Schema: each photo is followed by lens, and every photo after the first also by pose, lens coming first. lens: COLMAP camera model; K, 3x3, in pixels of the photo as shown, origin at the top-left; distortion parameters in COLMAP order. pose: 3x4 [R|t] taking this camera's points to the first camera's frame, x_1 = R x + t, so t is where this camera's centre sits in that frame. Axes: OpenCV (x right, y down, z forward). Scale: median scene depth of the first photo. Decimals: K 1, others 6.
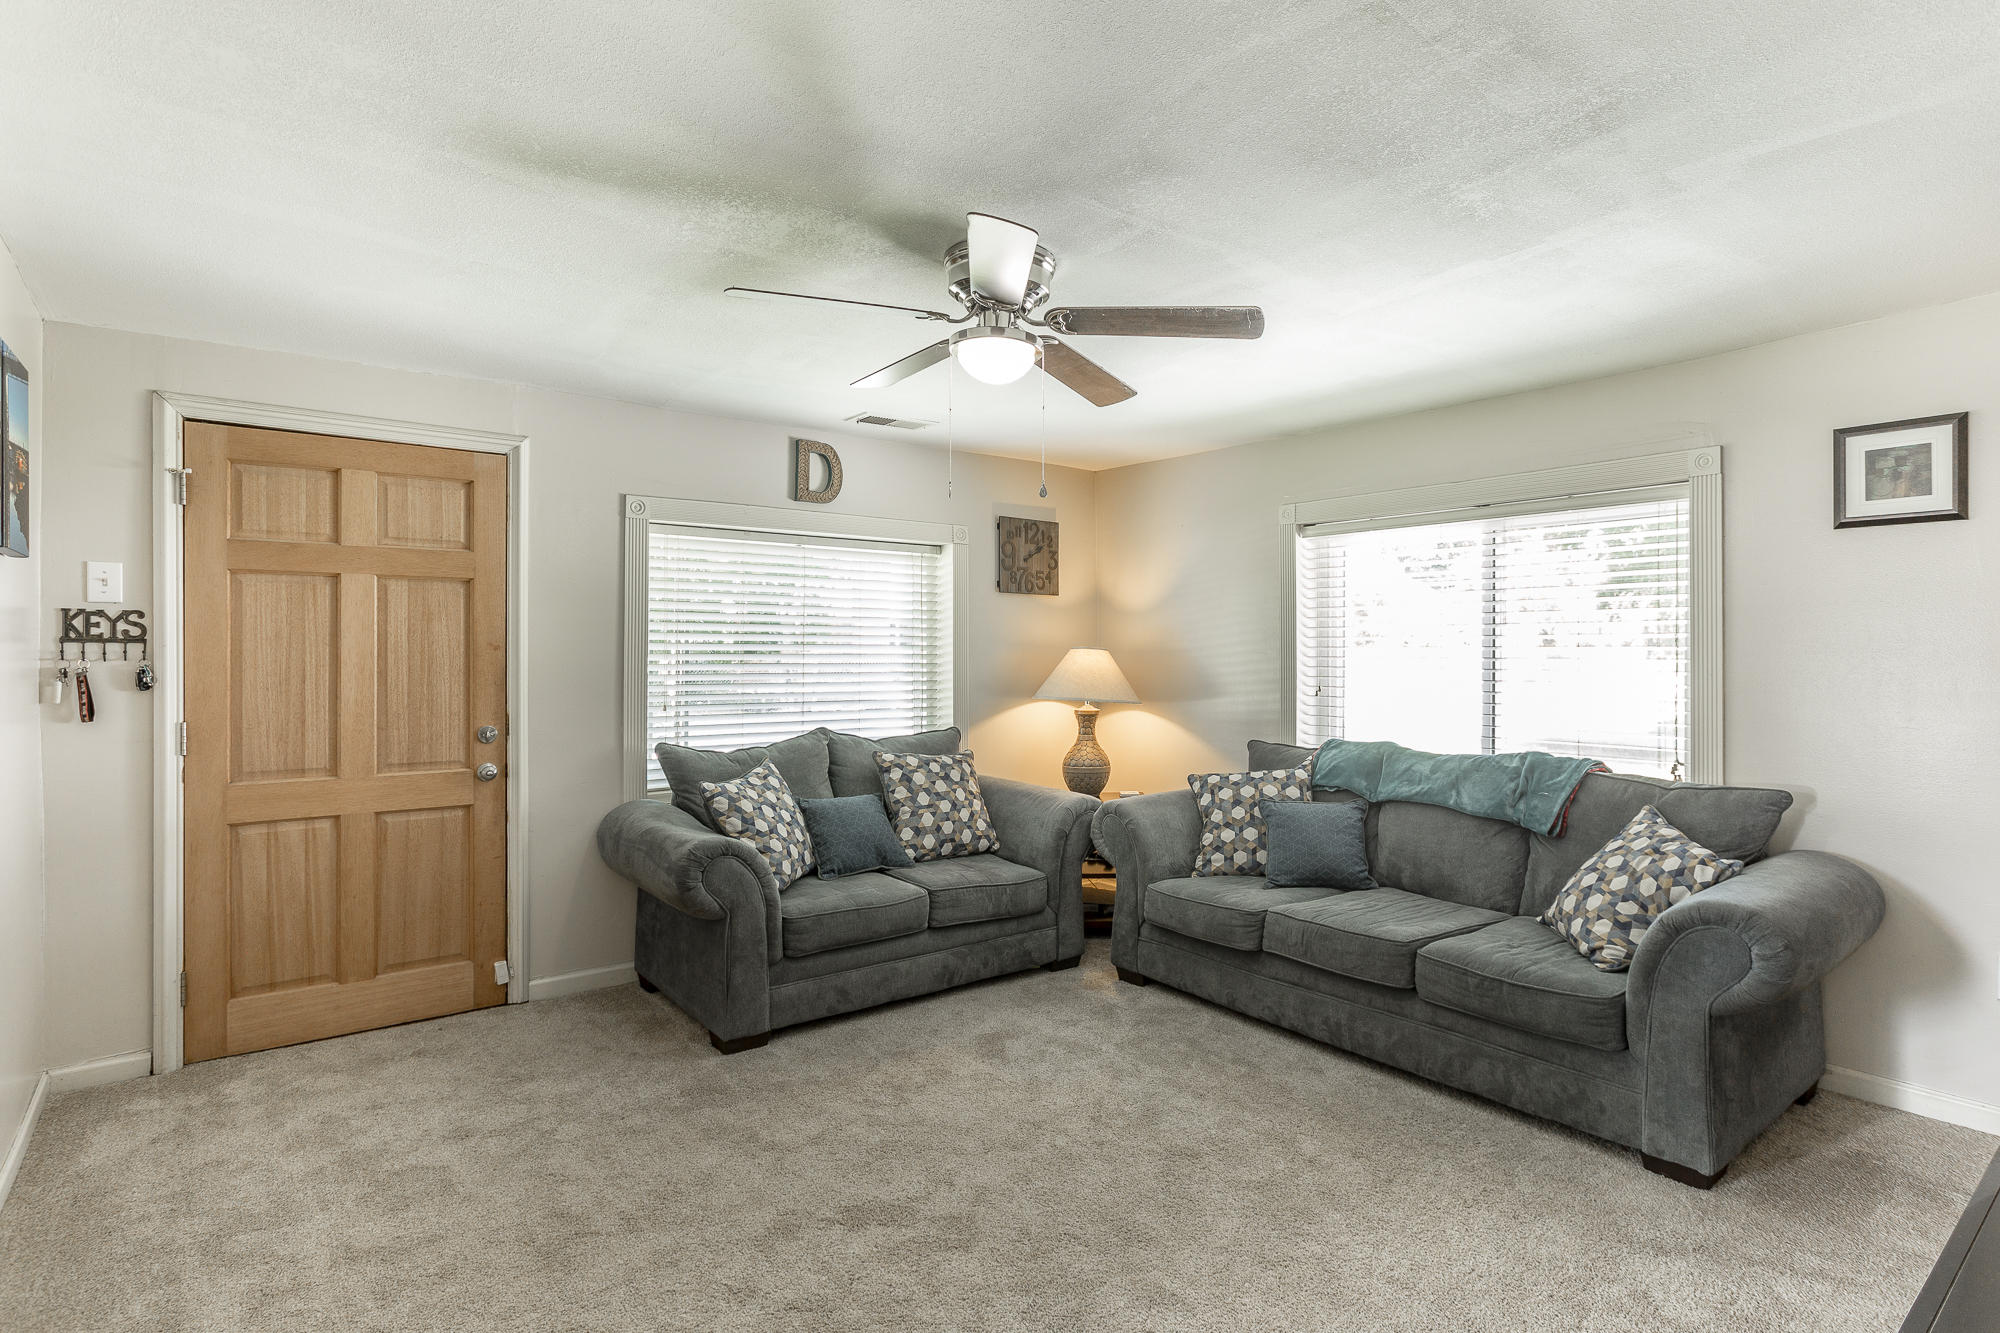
lens RADIAL K [[1005.4, 0, 1046.4], [0, 1005.4, 659.6], [0, 0, 1]] dist [-0.000113, 0.000244]
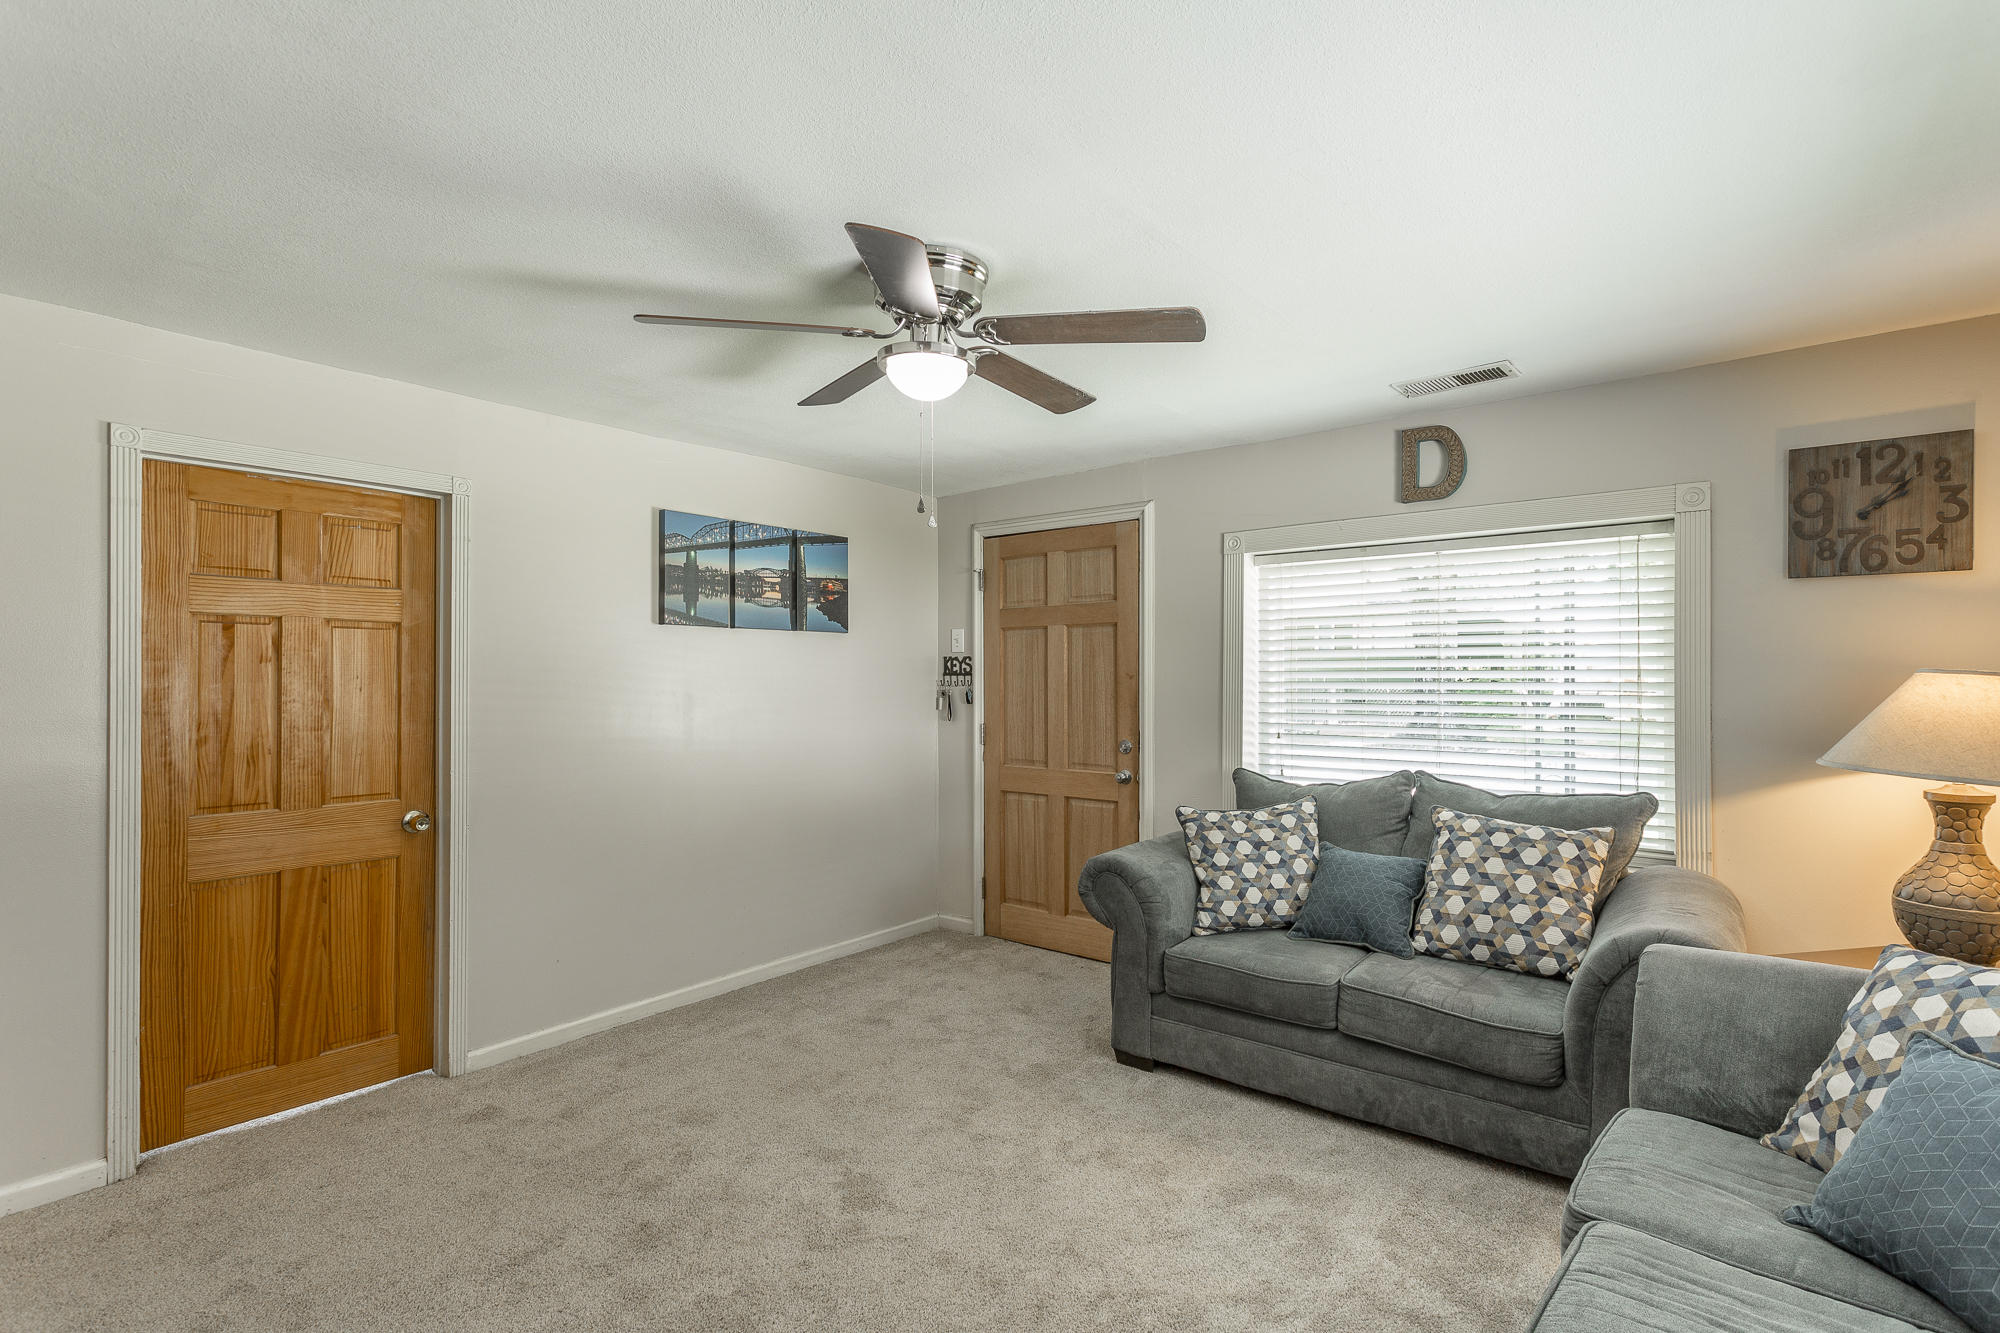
lens RADIAL K [[961.0, 0, 999.9], [0, 961.0, 683.7], [0, 0, 1]] dist [0.004819, 0.001198]
pose [[0.217233, 0.001371, -0.976119, 0.602503], [-0.005484, 0.999985, 0.000184, -0.003082], [0.976104, 0.005313, 0.217238, 0.620538]]
